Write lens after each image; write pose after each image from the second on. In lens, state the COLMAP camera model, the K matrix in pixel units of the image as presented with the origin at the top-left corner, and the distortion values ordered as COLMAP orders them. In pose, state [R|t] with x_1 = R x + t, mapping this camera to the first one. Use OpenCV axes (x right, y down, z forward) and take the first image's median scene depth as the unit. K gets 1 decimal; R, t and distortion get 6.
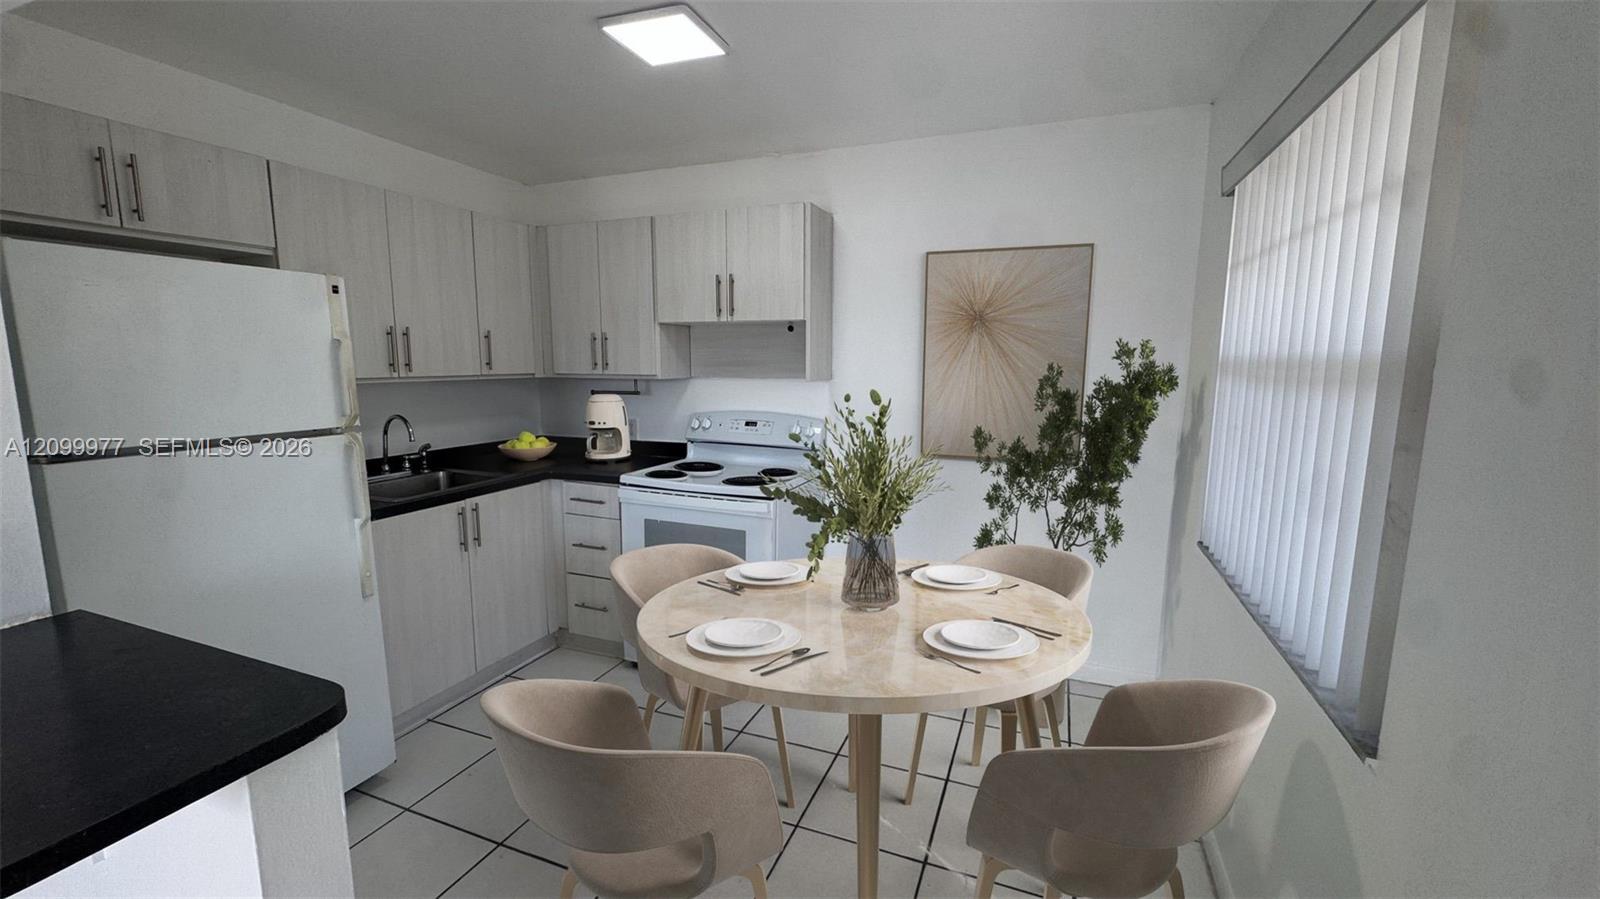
lens RADIAL K [[667.2, 0, 786.9], [0, 667.2, 431.6], [0, 0, 1]] dist [0.001651, 0.000285]
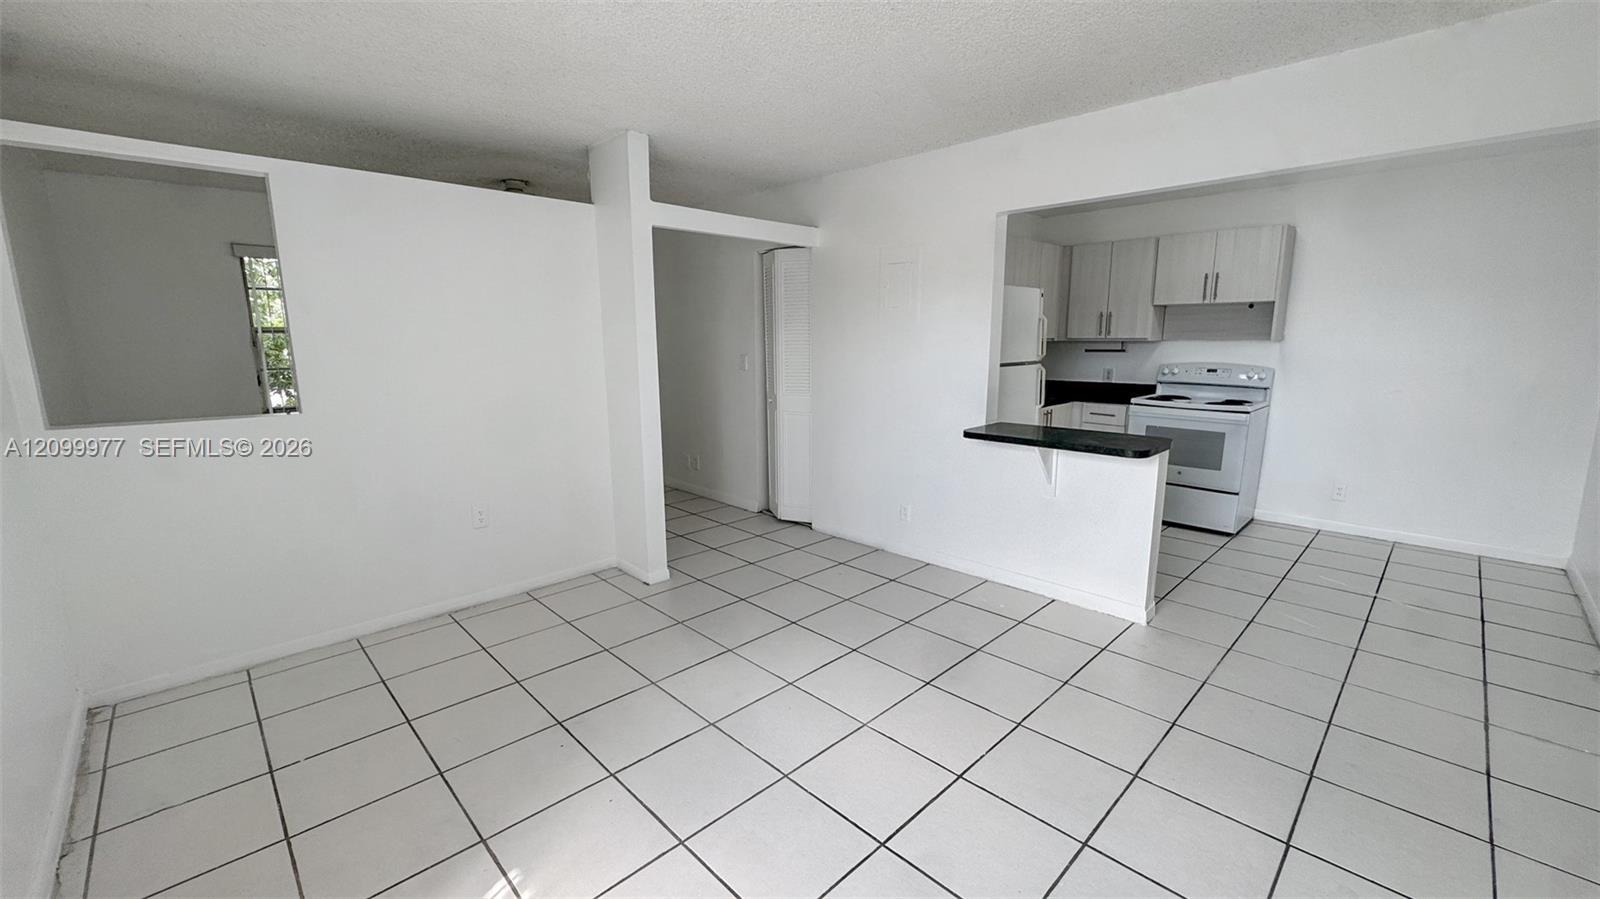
lens RADIAL K [[667.2, 0, 786.9], [0, 667.2, 431.6], [0, 0, 1]] dist [0.001651, 0.000285]
pose [[0.906041, 0.049575, -0.420276, -0.311958], [-0.031437, 0.998255, 0.049981, 0.087946], [0.422021, -0.032073, 0.906019, -0.838019]]
